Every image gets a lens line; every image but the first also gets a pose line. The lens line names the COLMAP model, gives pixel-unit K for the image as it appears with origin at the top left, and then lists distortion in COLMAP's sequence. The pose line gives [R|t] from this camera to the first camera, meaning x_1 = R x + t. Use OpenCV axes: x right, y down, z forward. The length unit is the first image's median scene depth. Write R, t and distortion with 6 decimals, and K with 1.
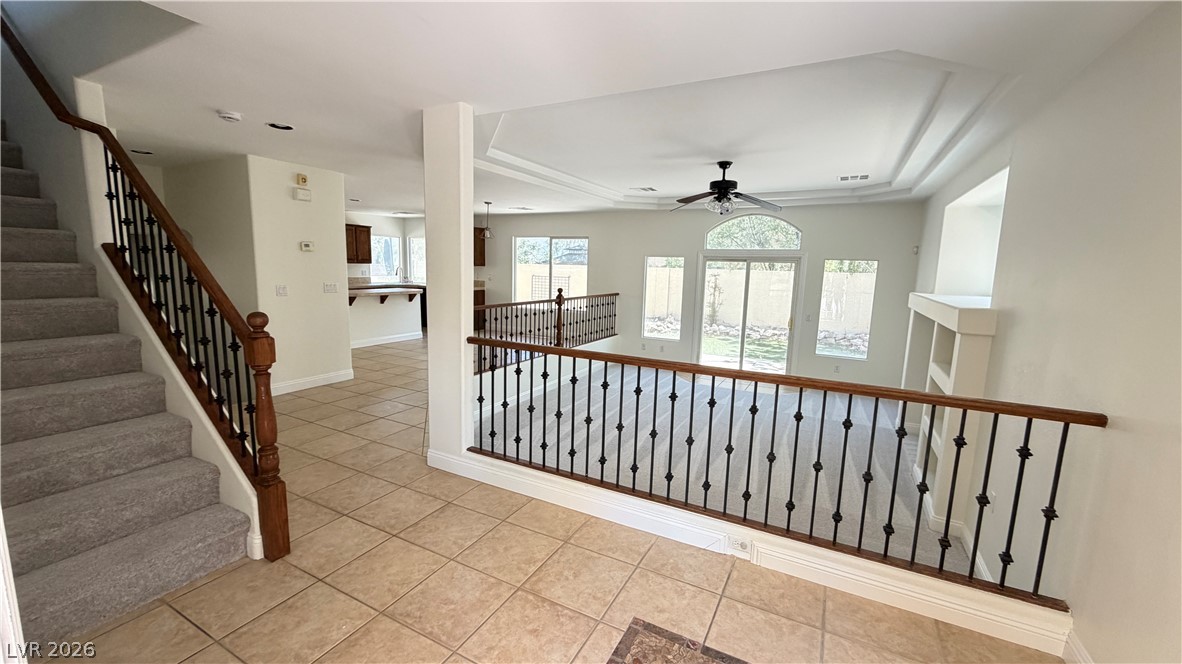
lens RADIAL K [[473.3, 0, 591.0], [0, 473.3, 332.0], [0, 0, 1]] dist [0.000092, -0.000082]
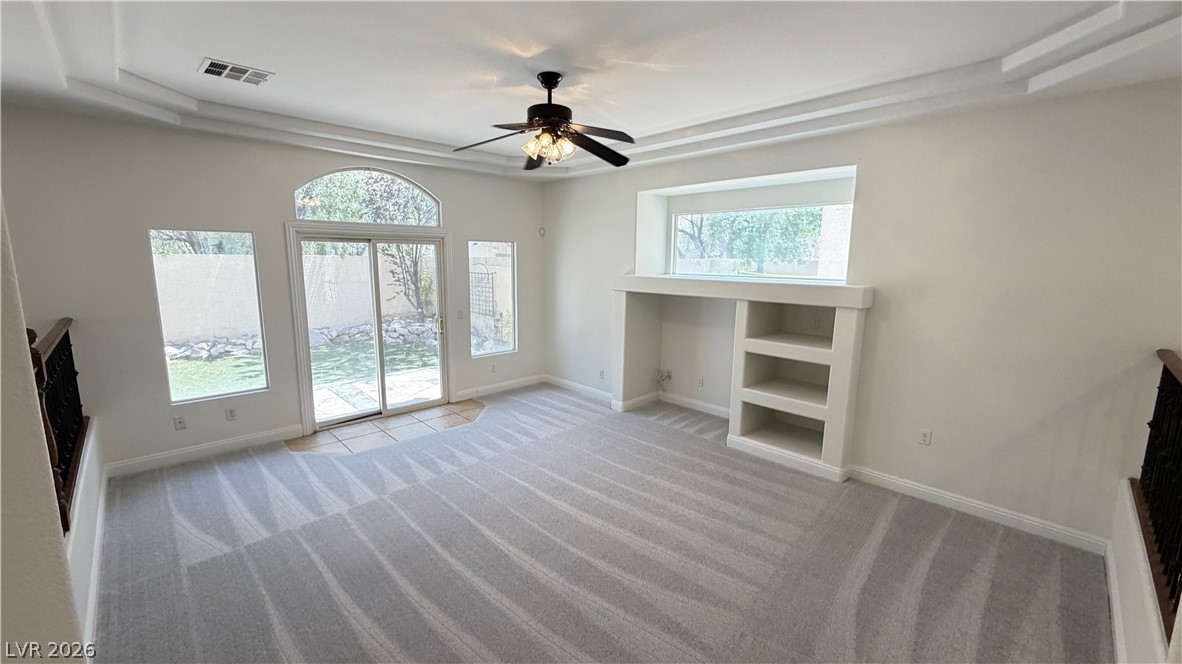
lens RADIAL K [[473.3, 0, 591.0], [0, 473.3, 332.0], [0, 0, 1]] dist [0.000092, -0.000082]
pose [[0.313861, -0.174077, 0.933375, -0.127557], [0.132084, 0.981496, 0.138636, -0.048746], [-0.940237, 0.079771, 0.331046, 0.321567]]
